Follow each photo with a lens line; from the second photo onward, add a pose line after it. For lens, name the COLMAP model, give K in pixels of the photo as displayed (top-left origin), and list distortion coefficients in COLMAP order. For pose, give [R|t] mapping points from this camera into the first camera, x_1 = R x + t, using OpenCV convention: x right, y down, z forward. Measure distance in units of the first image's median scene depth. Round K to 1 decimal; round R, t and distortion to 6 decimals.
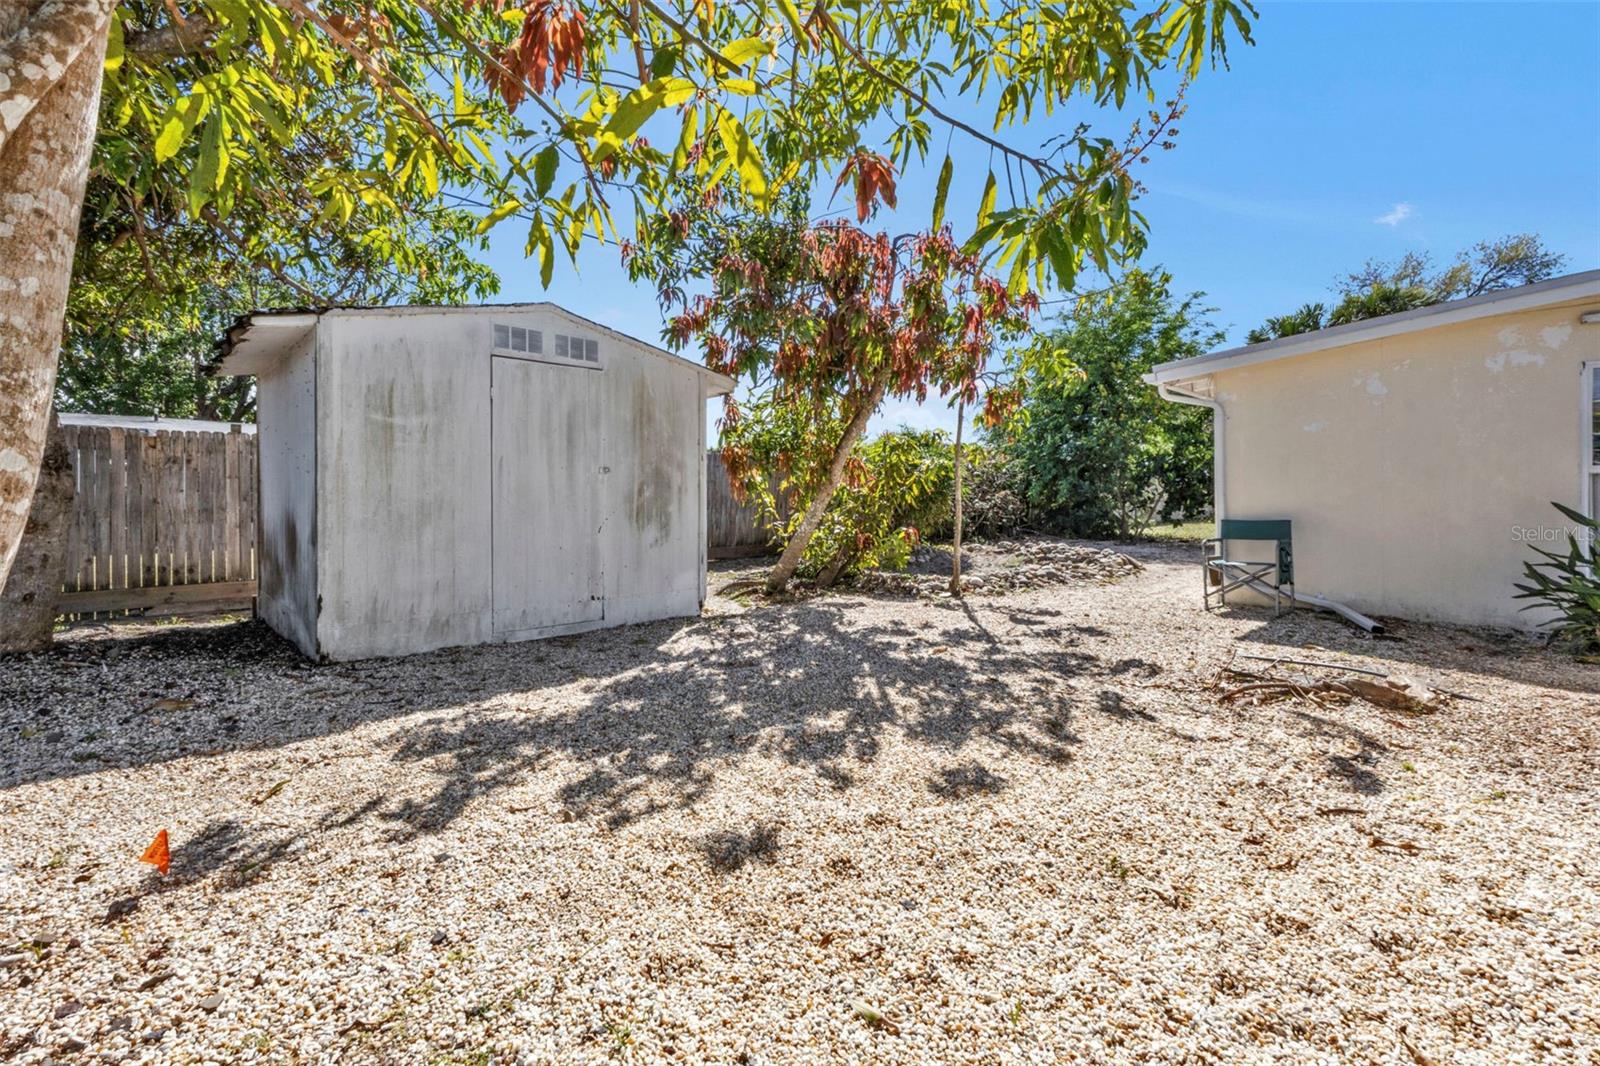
lens RADIAL K [[700.3, 0, 802.3], [0, 700.3, 514.7], [0, 0, 1]] dist [0.001459, 0.000093]
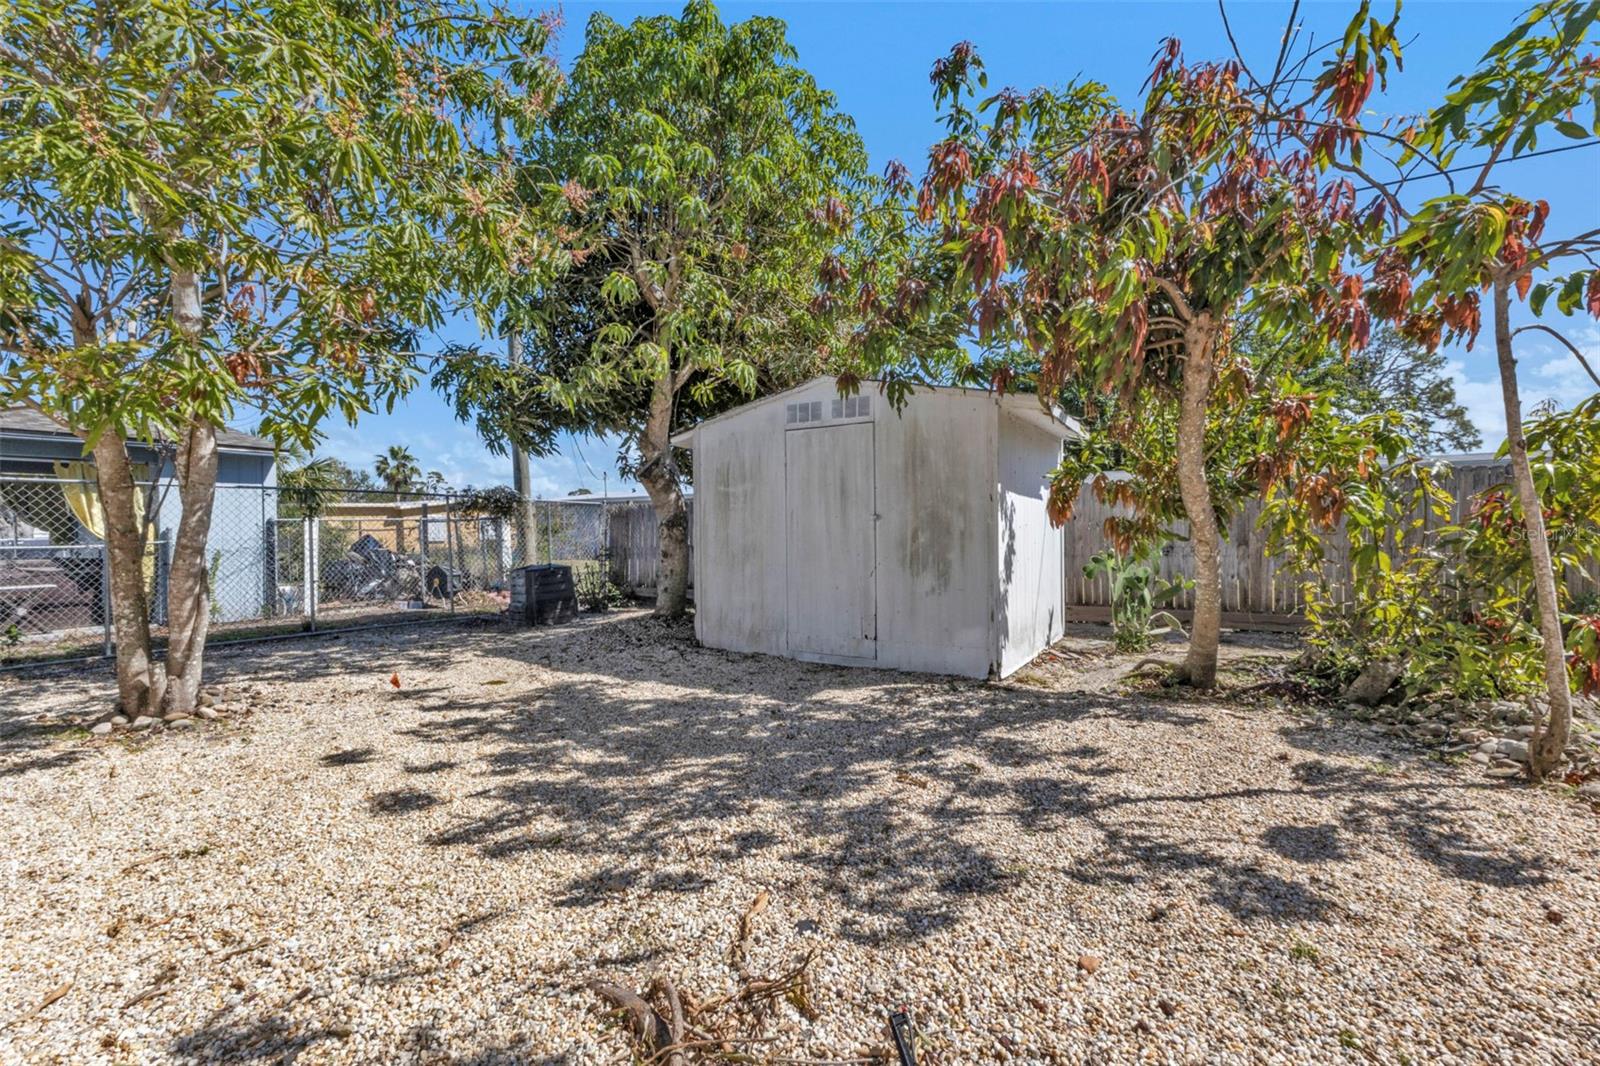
lens RADIAL K [[697.7, 0, 800.0], [0, 697.7, 533.0], [0, 0, 1]] dist [0.000450, 0.000045]
pose [[0.253569, -0.002961, -0.967313, 0.730275], [-0.025680, 0.999622, -0.009792, -0.027601], [0.966976, 0.027323, 0.253397, 0.655484]]
